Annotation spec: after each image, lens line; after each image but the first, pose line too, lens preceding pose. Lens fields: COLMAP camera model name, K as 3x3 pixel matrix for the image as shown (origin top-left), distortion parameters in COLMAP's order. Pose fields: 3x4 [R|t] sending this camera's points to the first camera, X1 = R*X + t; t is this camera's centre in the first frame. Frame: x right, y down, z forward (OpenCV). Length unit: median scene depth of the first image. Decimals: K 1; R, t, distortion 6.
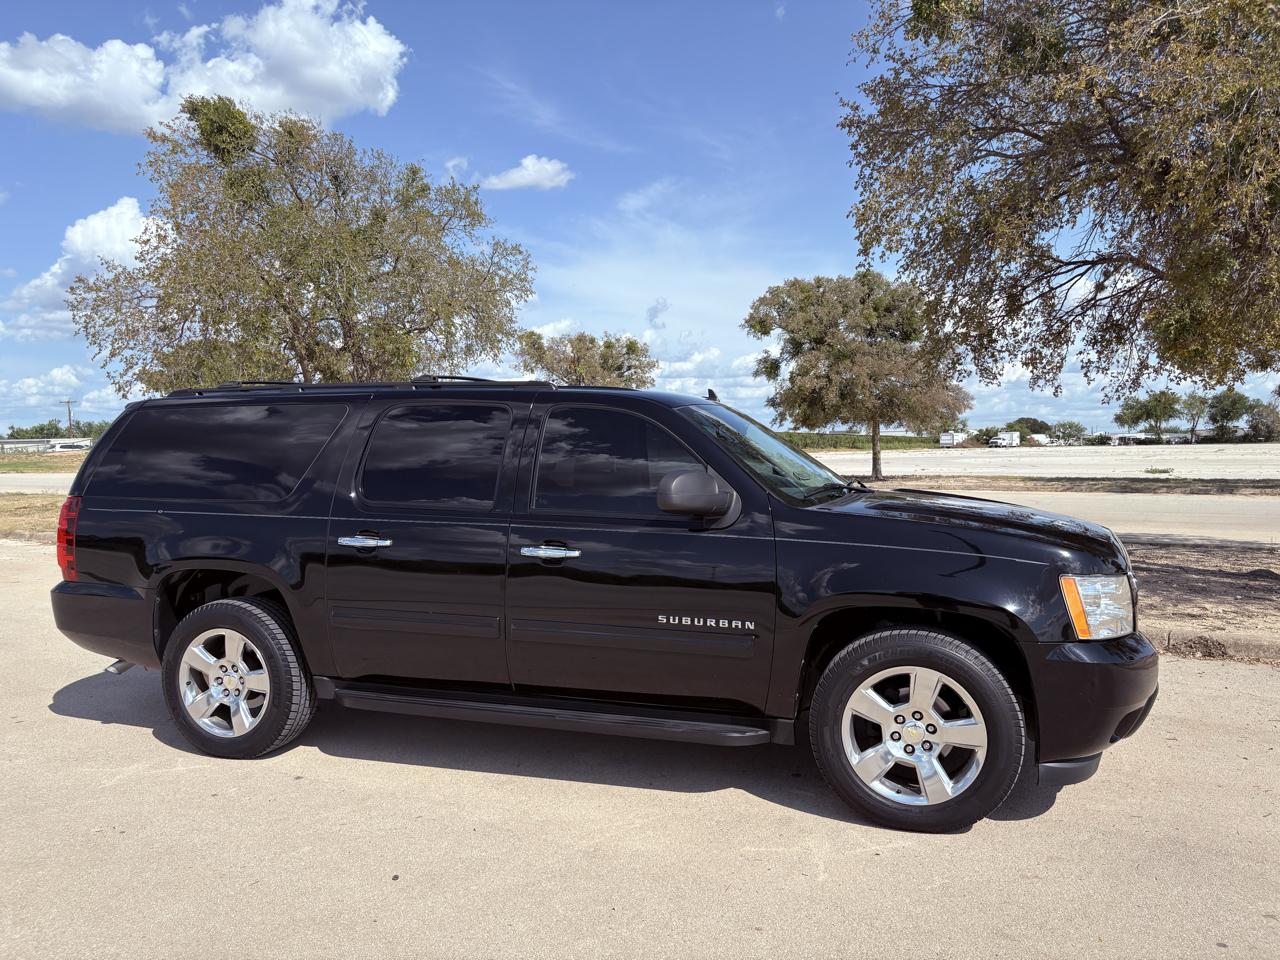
lens RADIAL K [[976.8, 0, 636.0], [0, 976.8, 472.8], [0, 0, 1]] dist [0.004146, -0.002440]
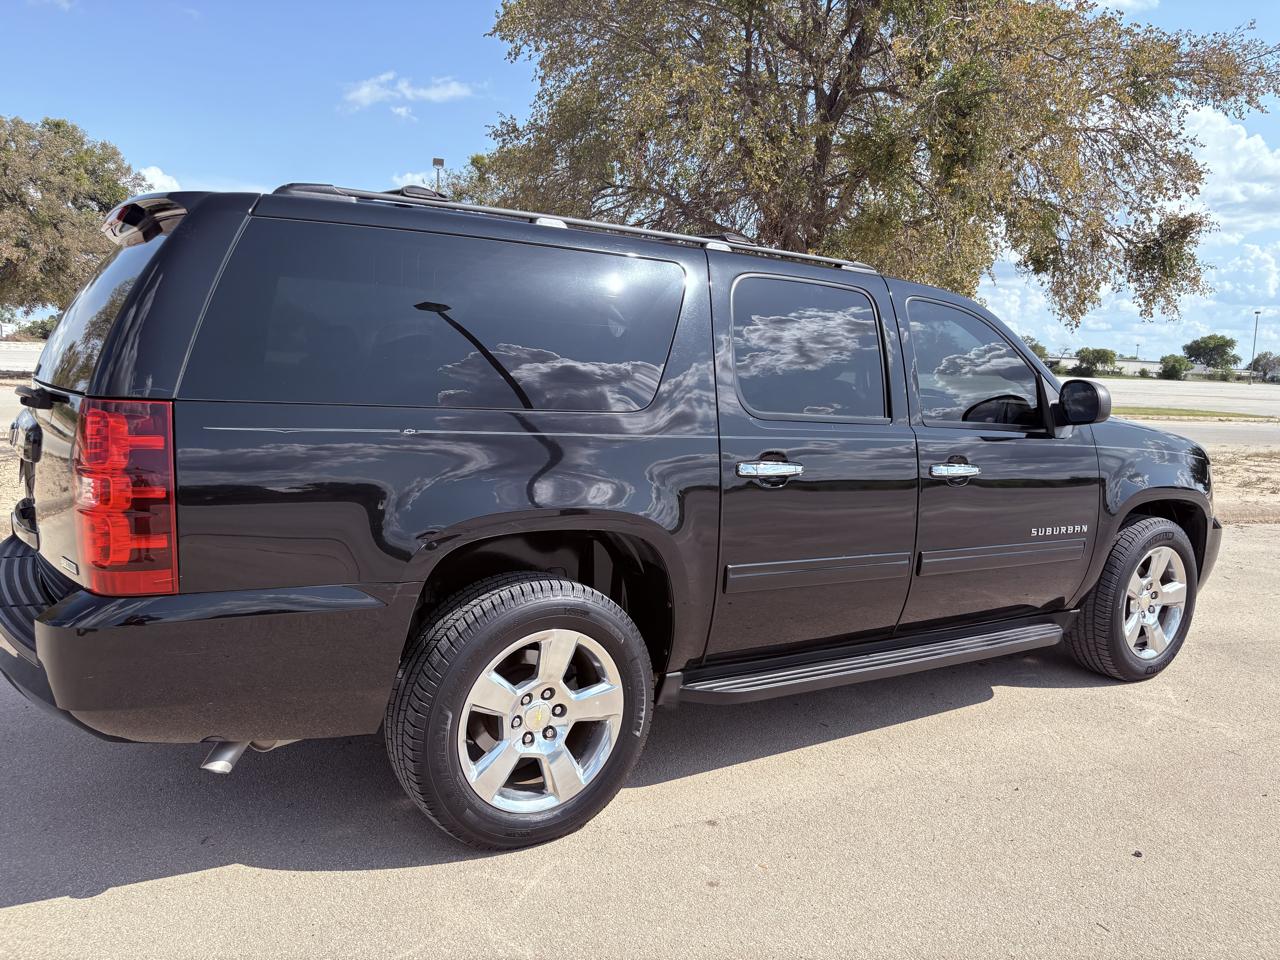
lens RADIAL K [[974.3, 0, 640.0], [0, 974.3, 480.0], [0, 0, 1]] dist [0.009938, -0.008201]
pose [[0.608637, -0.057599, 0.791355, -0.830254], [-0.029250, 0.995055, 0.094922, 0.013306], [-0.792909, -0.080921, 0.603943, 0.604911]]
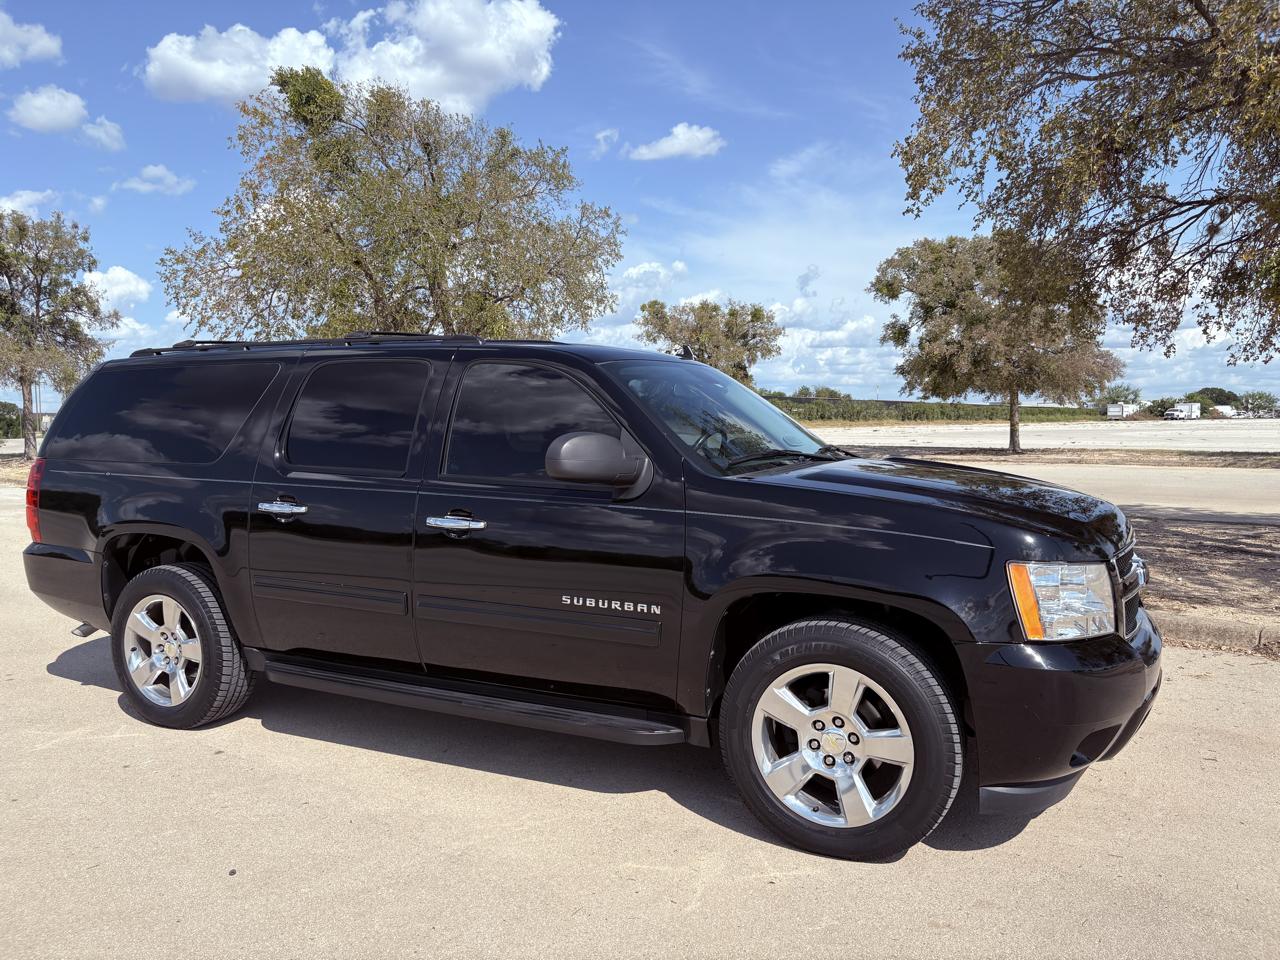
lens RADIAL K [[981.5, 0, 636.9], [0, 981.5, 468.0], [0, 0, 1]] dist [0.006934, -0.008488]
pose [[0.988783, 0.009709, -0.149043, 0.186909], [-0.006146, 0.999685, 0.024348, 0.006383], [0.149233, -0.023159, 0.988531, 0.105479]]
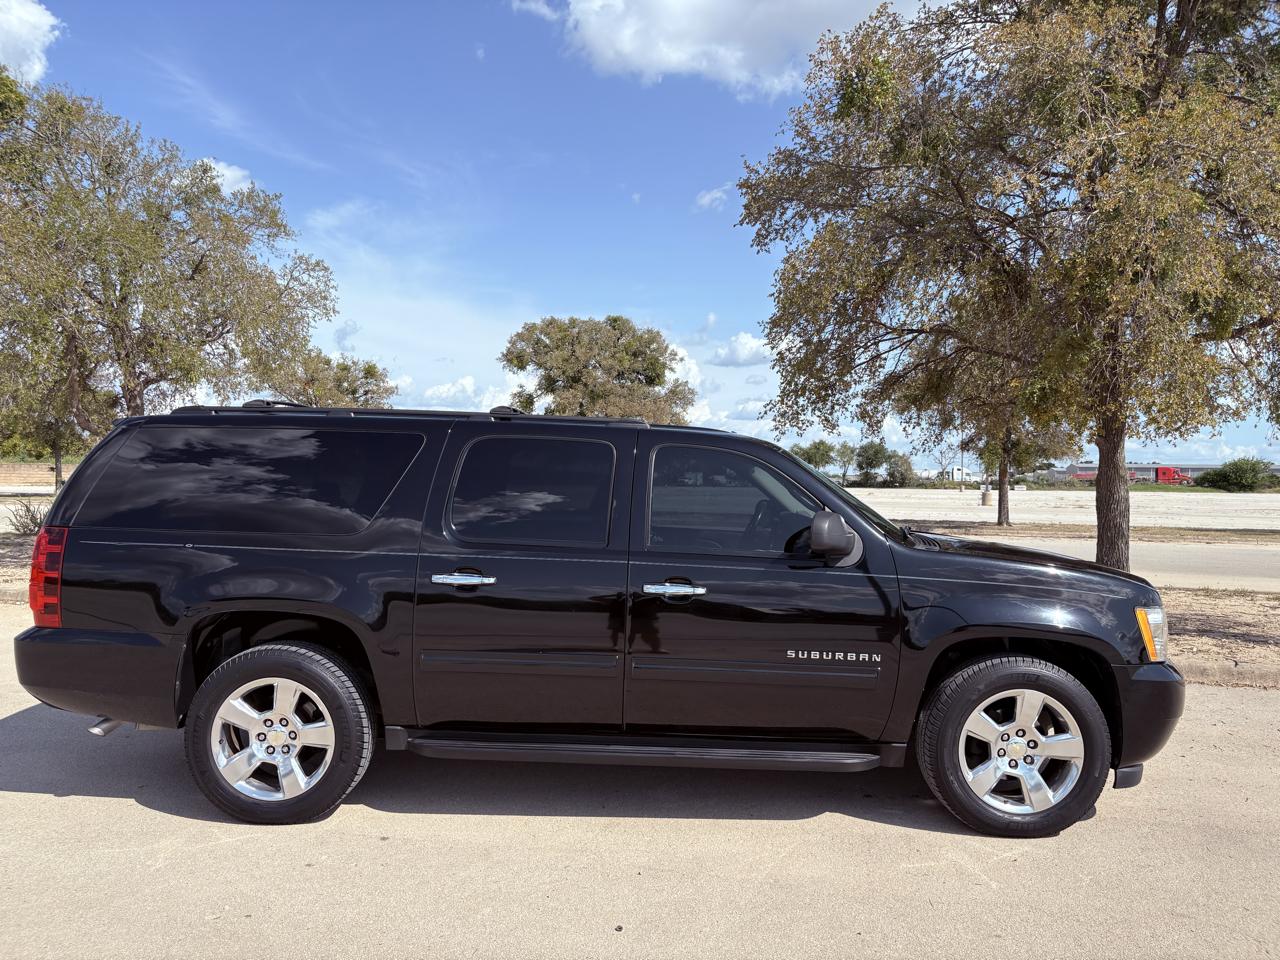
lens RADIAL K [[974.3, 0, 640.0], [0, 974.3, 480.0], [0, 0, 1]] dist [0.009938, -0.008201]
pose [[0.949543, 0.029226, 0.312271, -0.383521], [-0.021033, 0.999341, -0.029575, -0.001720], [-0.312929, 0.021515, 0.949533, 0.045510]]
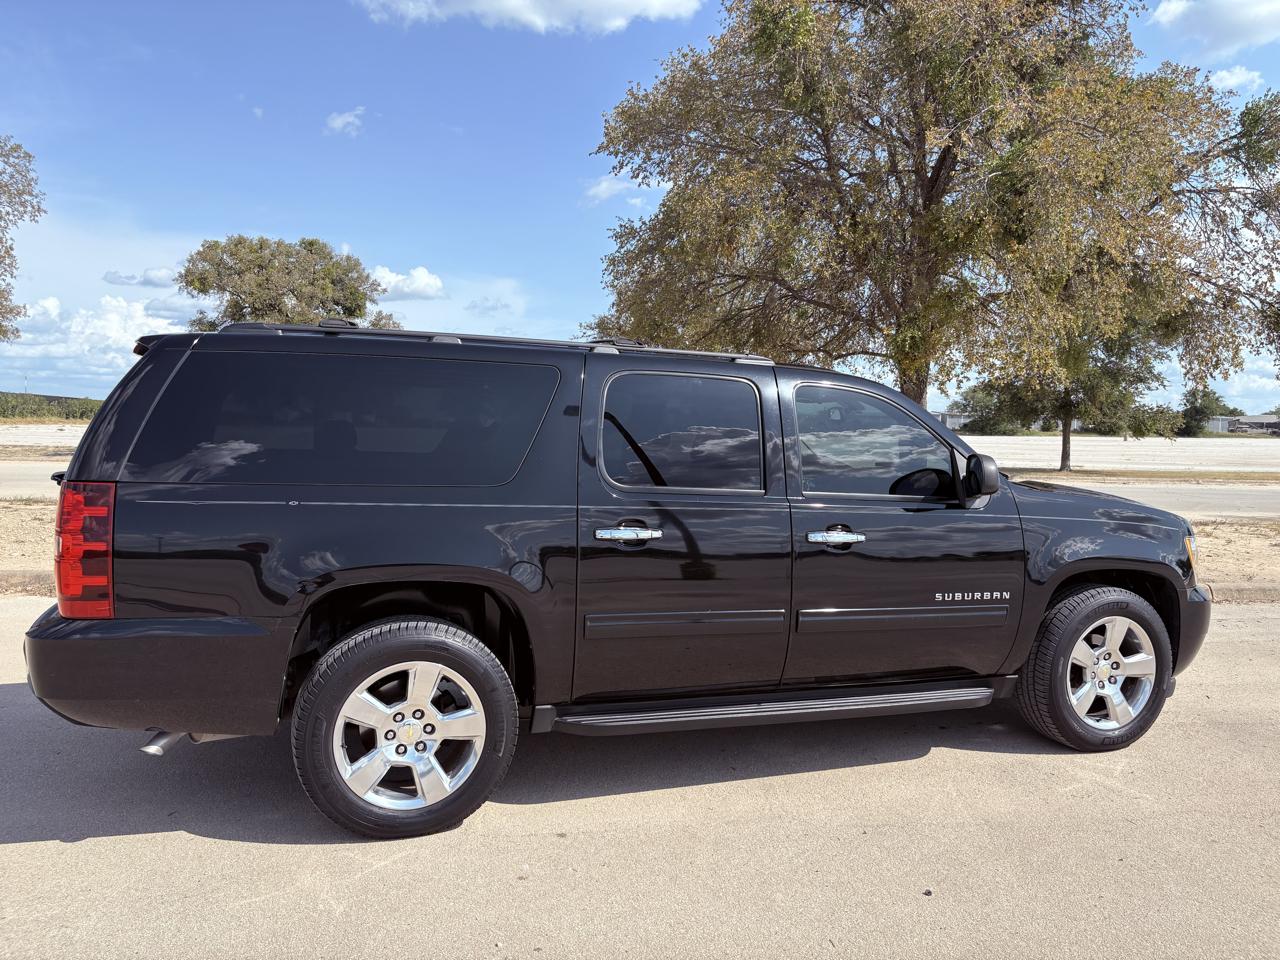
lens RADIAL K [[976.8, 0, 636.0], [0, 976.8, 472.8], [0, 0, 1]] dist [0.004146, -0.002440]
pose [[0.778563, 0.000192, 0.627567, -0.739408], [-0.015056, 0.999718, 0.018373, 0.002189], [-0.627386, -0.023753, 0.778346, 0.325870]]
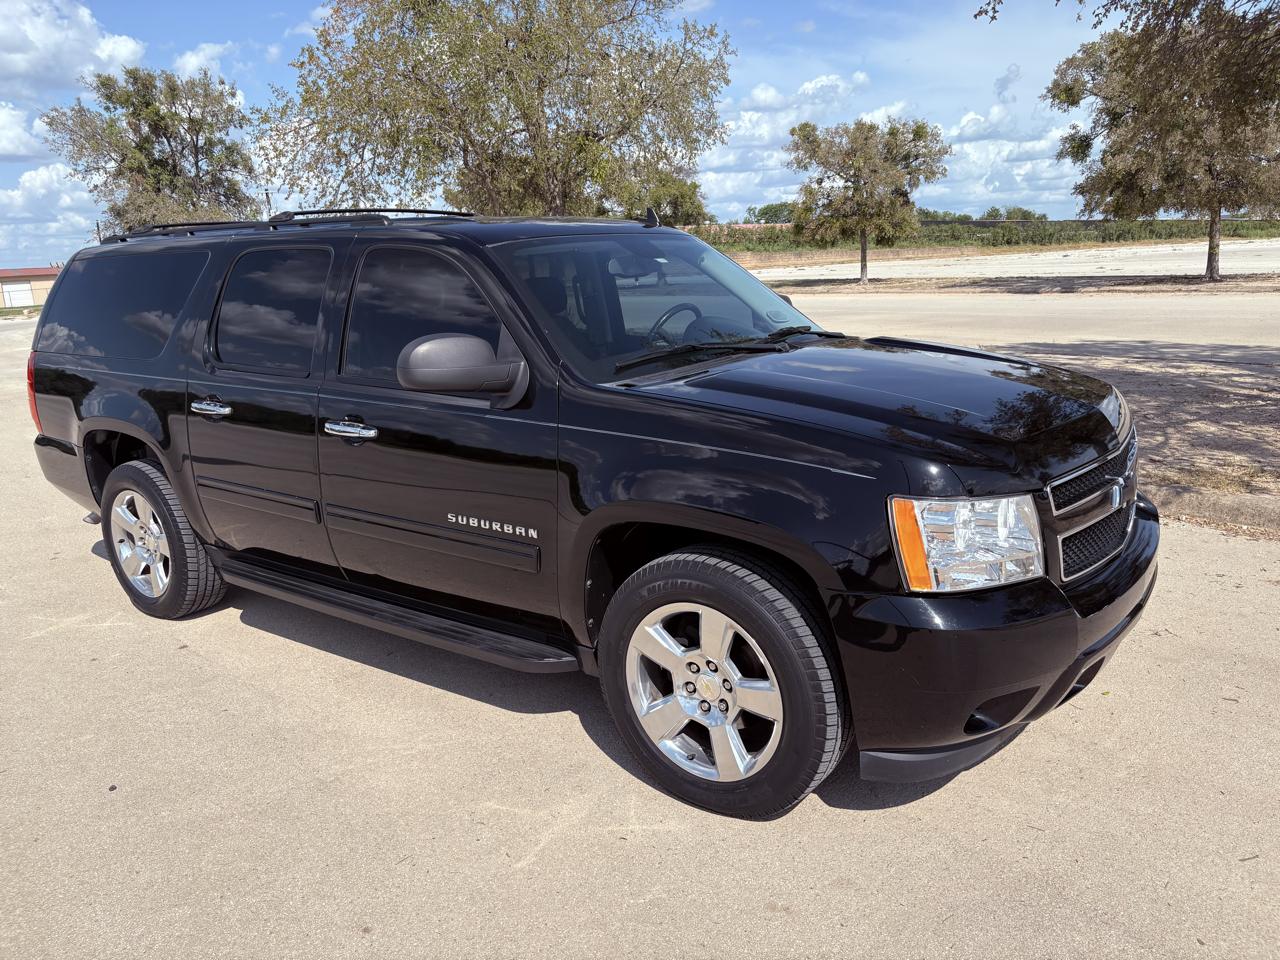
lens RADIAL K [[989.7, 0, 634.3], [0, 989.7, 482.3], [0, 0, 1]] dist [0.000836, -0.004582]
pose [[0.947217, 0.038093, -0.318321, 0.363191], [0.027372, 0.979681, 0.198685, -0.031421], [0.319422, -0.196911, 0.926928, 0.241328]]
